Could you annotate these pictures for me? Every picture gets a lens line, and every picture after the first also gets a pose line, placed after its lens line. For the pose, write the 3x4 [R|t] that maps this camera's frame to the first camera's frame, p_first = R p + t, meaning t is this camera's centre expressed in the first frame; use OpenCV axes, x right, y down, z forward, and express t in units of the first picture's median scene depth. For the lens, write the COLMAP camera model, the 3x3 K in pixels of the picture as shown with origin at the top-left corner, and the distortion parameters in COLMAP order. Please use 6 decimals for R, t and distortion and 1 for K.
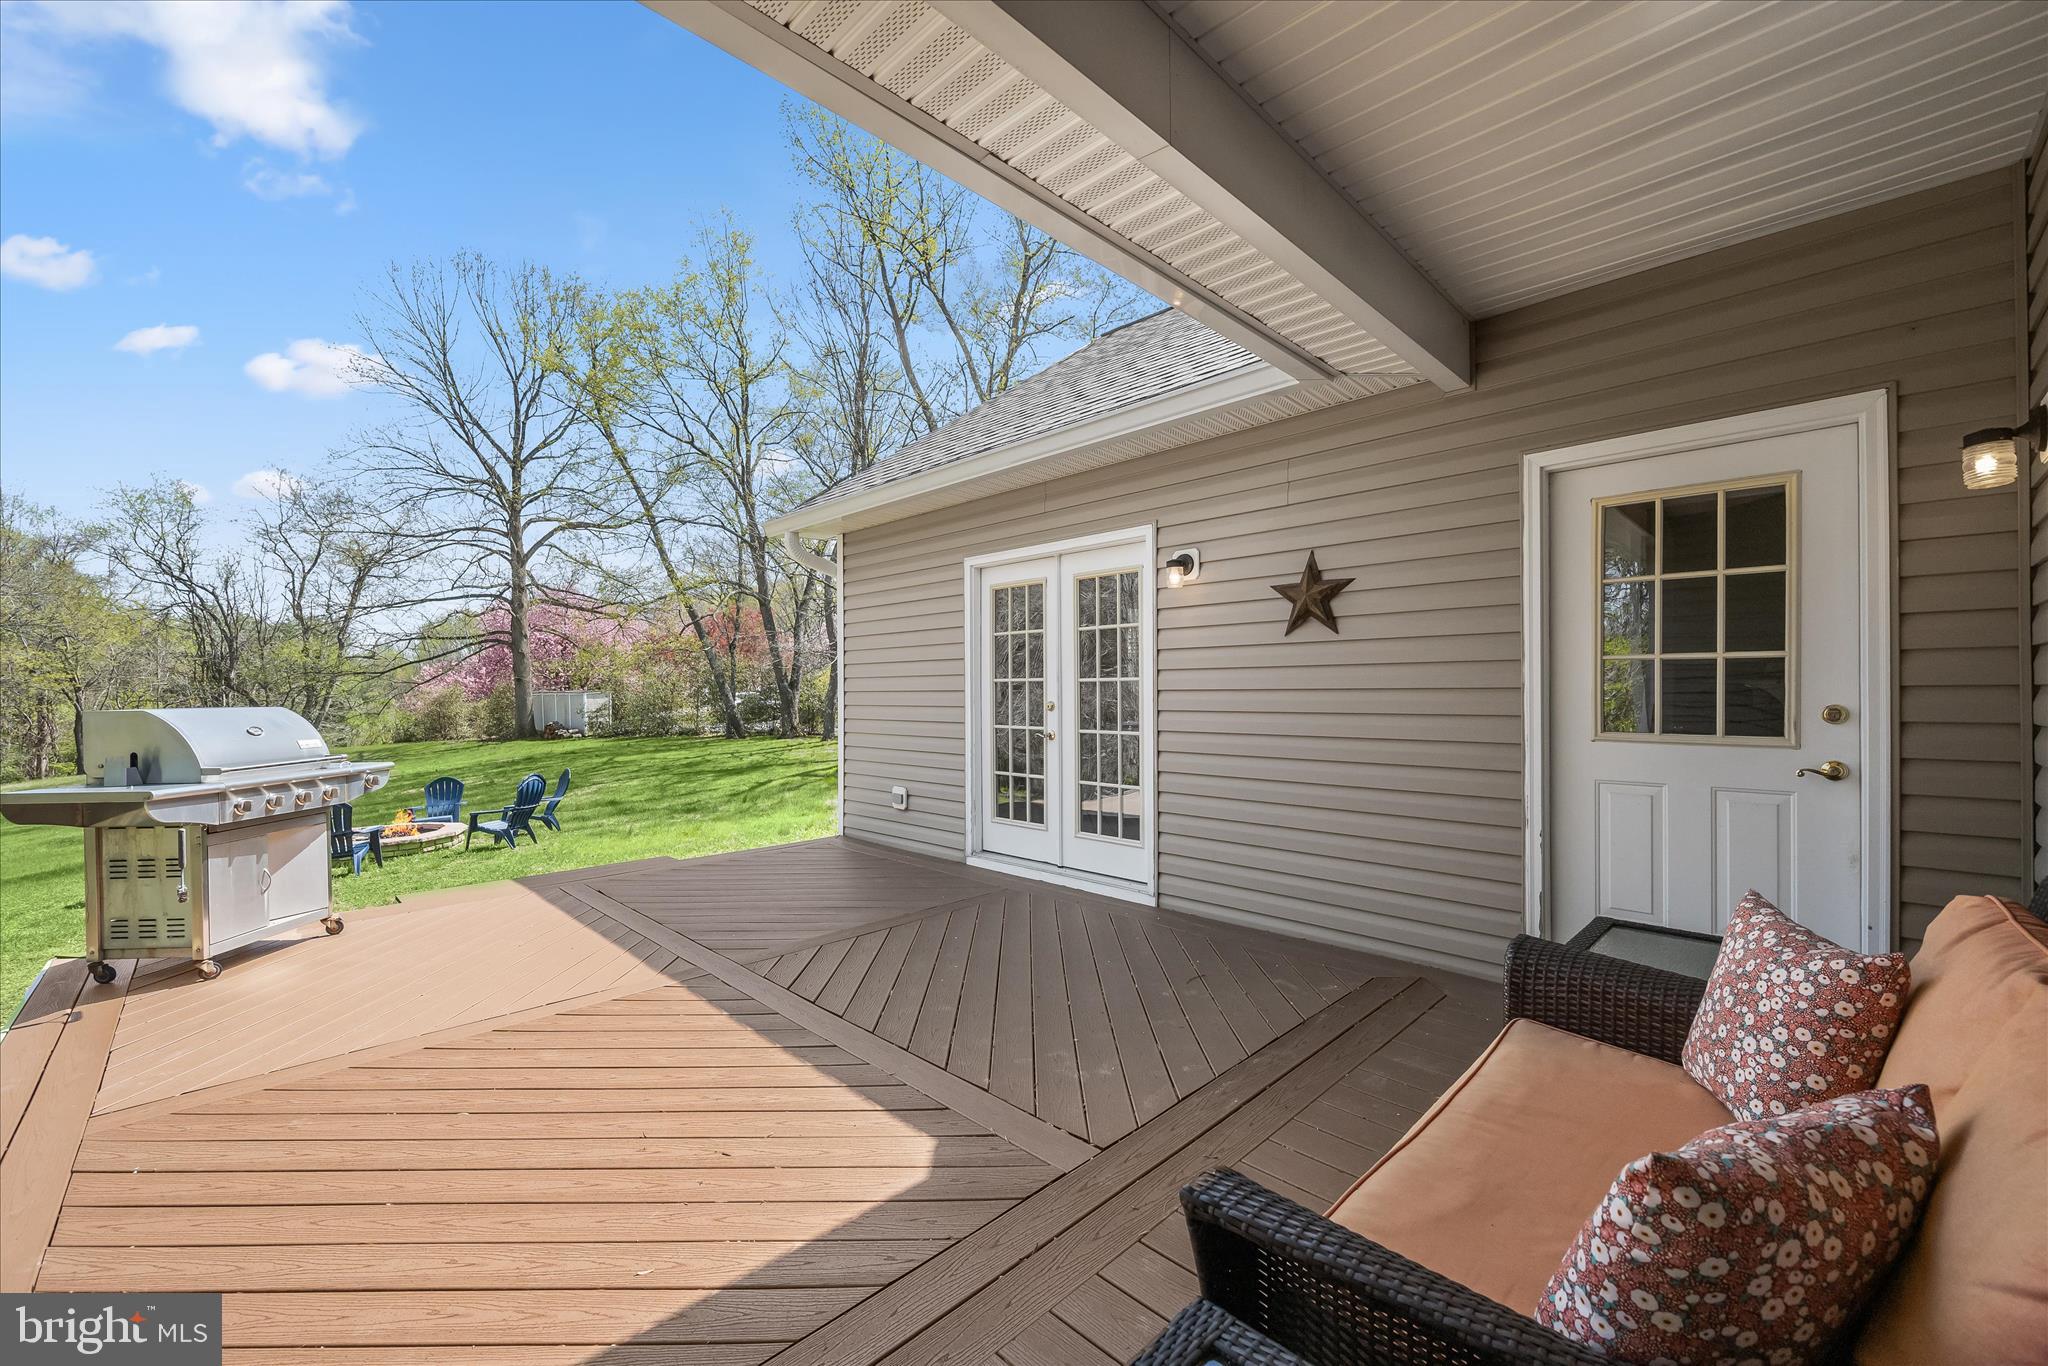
lens RADIAL K [[813.9, 0, 1022.7], [0, 813.9, 693.1], [0, 0, 1]] dist [-0.000031, -0.000279]
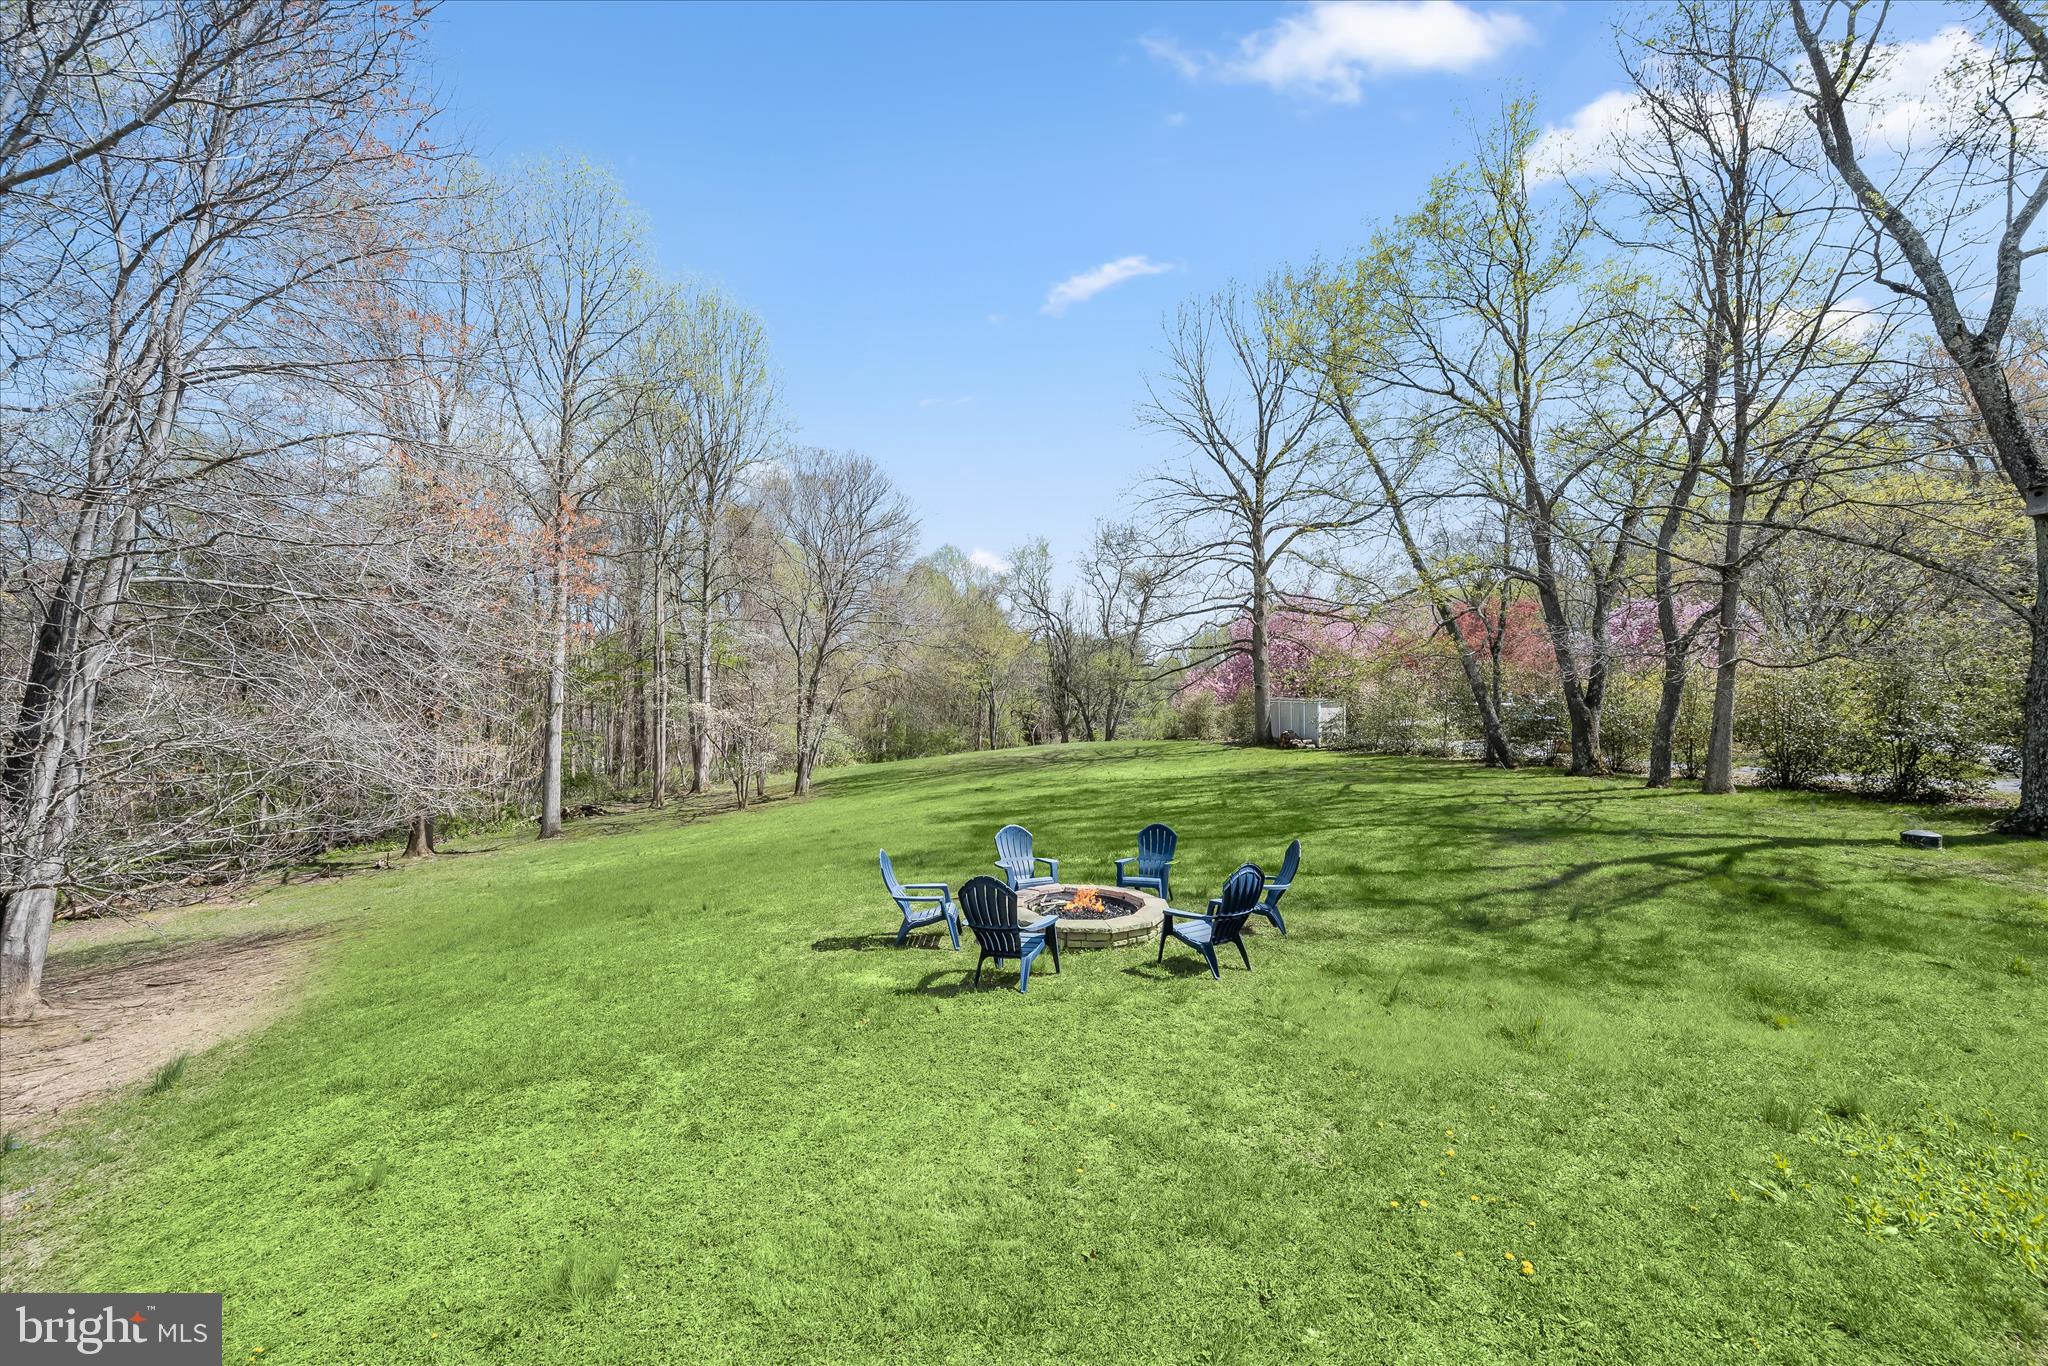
lens RADIAL K [[832.2, 0, 1030.5], [0, 832.2, 693.3], [0, 0, 1]] dist [-0.000853, -0.000720]
pose [[0.677122, 0.011623, -0.735779, -0.048533], [-0.014268, 0.999895, 0.002665, -0.007082], [0.735733, 0.008694, 0.677216, 0.088763]]
